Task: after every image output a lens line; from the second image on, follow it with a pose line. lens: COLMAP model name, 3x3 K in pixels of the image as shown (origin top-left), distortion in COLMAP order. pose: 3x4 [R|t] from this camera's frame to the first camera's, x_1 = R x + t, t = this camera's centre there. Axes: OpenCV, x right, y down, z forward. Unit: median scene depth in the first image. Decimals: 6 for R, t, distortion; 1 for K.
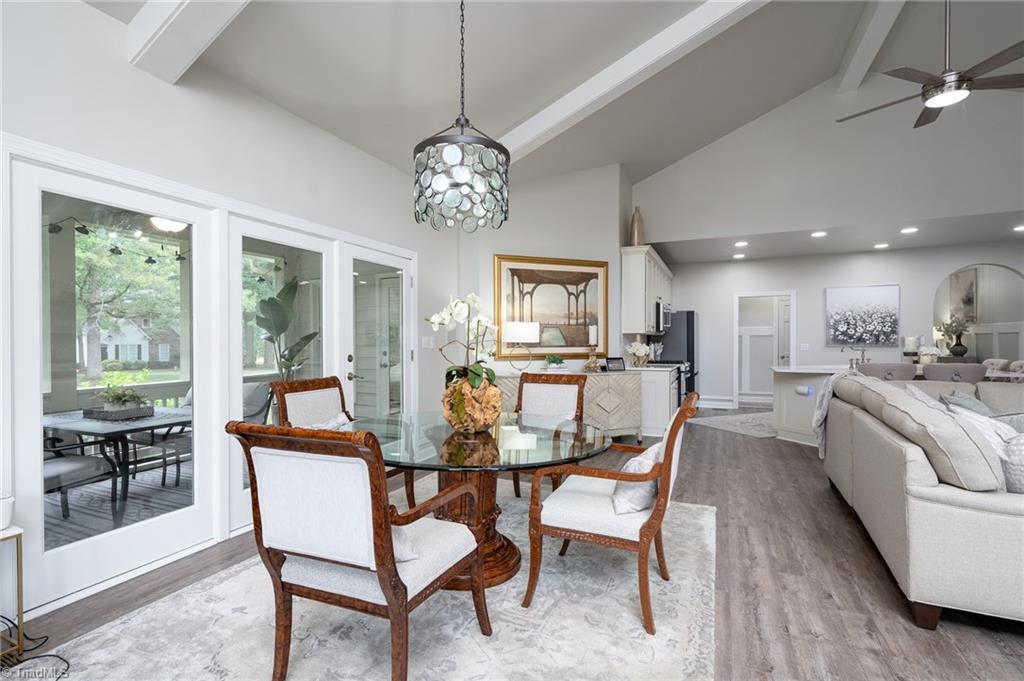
lens RADIAL K [[463.7, 0, 509.2], [0, 463.7, 342.4], [0, 0, 1]] dist [-0.005905, -0.000788]
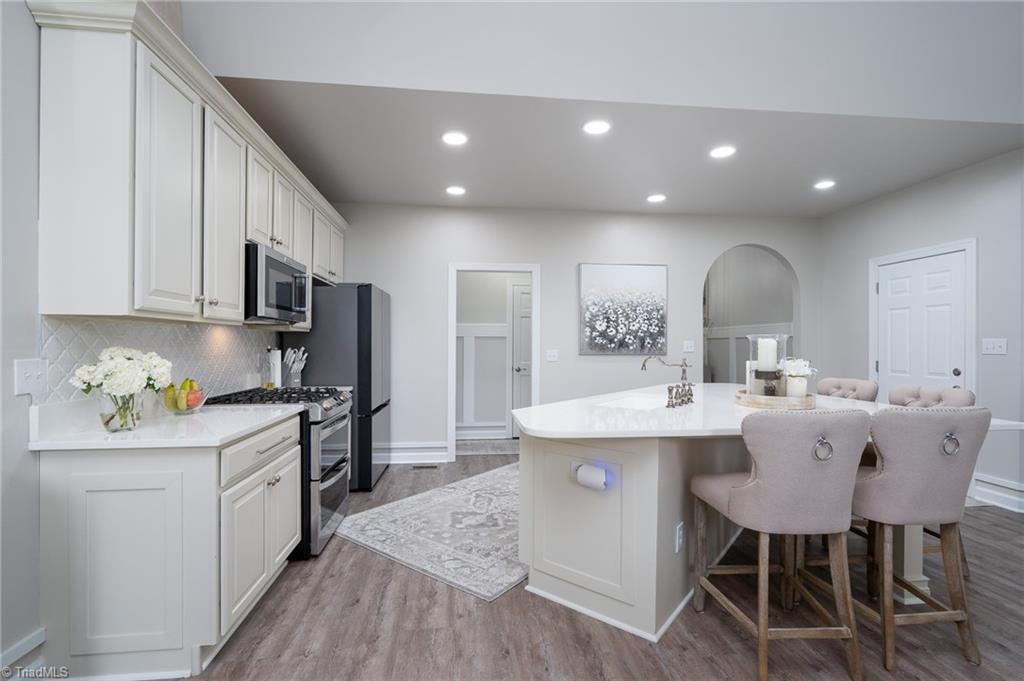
lens RADIAL K [[463.7, 0, 509.7], [0, 463.7, 342.8], [0, 0, 1]] dist [-0.005905, -0.000788]
pose [[0.856280, 0.008266, 0.516446, 0.272115], [-0.003100, 0.999936, -0.010865, -0.000209], [-0.516503, 0.007703, 0.856251, 0.504410]]
